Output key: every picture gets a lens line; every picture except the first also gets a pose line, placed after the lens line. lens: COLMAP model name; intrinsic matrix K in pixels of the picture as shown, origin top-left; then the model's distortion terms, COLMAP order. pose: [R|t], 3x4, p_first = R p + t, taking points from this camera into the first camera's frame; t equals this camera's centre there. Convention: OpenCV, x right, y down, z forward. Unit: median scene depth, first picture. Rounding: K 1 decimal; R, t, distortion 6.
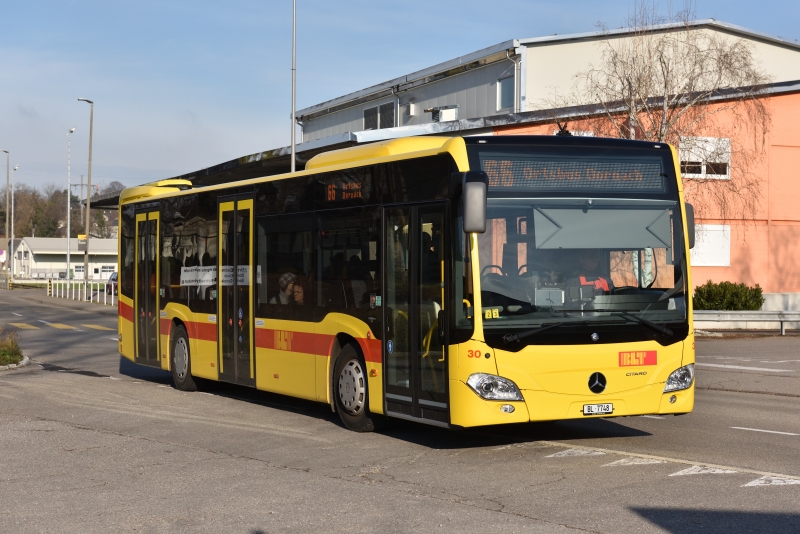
lens RADIAL K [[1535.6, 0, 406.8], [0, 1535.6, 269.2], [0, 0, 1]] dist [0.057098, 0.000000]
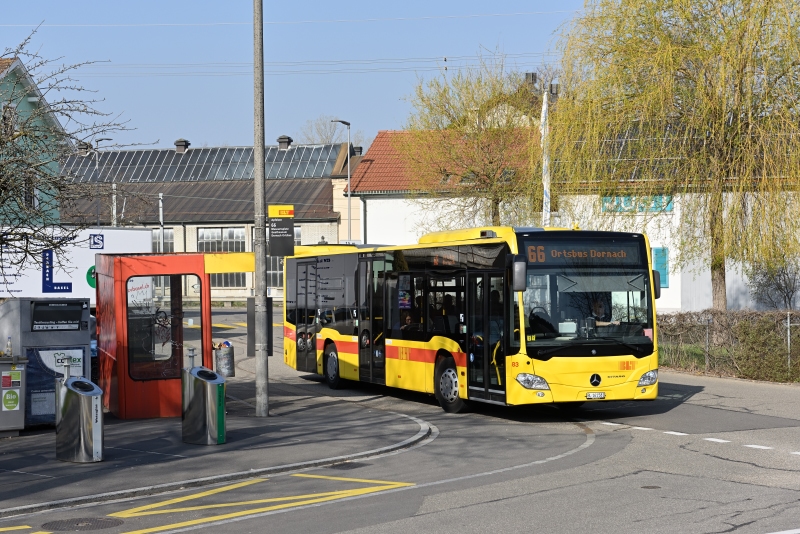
lens RADIAL K [[1535.6, 0, 395.3], [0, 1535.6, 263.8], [0, 0, 1]] dist [0.057098, 0.000000]
pose [[0.997338, 0.003792, -0.072813, 0.027258], [-0.004992, 0.999855, -0.016302, -0.022537], [0.072741, 0.016622, 0.997212, -0.649437]]
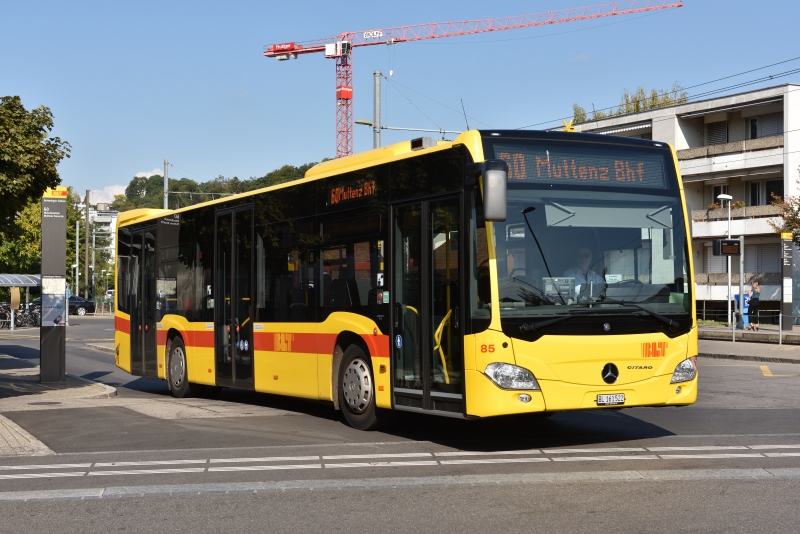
lens RADIAL K [[1257.5, 0, 420.6], [0, 1257.5, 271.9], [0, 0, 1]] dist [0.078757, 0.000000]
pose [[0.997923, 0.000005, 0.064422, -0.051146], [0.002292, 0.999364, -0.035583, 0.034998], [-0.064381, 0.035657, 0.997288, 0.171105]]
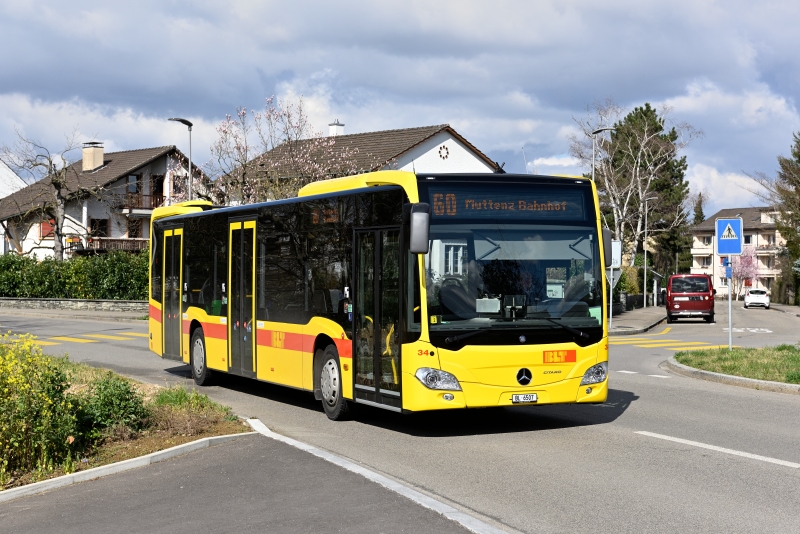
lens RADIAL K [[1444.9, 0, 396.7], [0, 1444.9, 268.5], [0, 0, 1]] dist [0.045773, 0.000000]
pose [[0.999466, 0.007874, -0.031712, 0.056152], [-0.008006, 0.999960, -0.004038, -0.006004], [0.031679, 0.004290, 0.999489, -0.142460]]
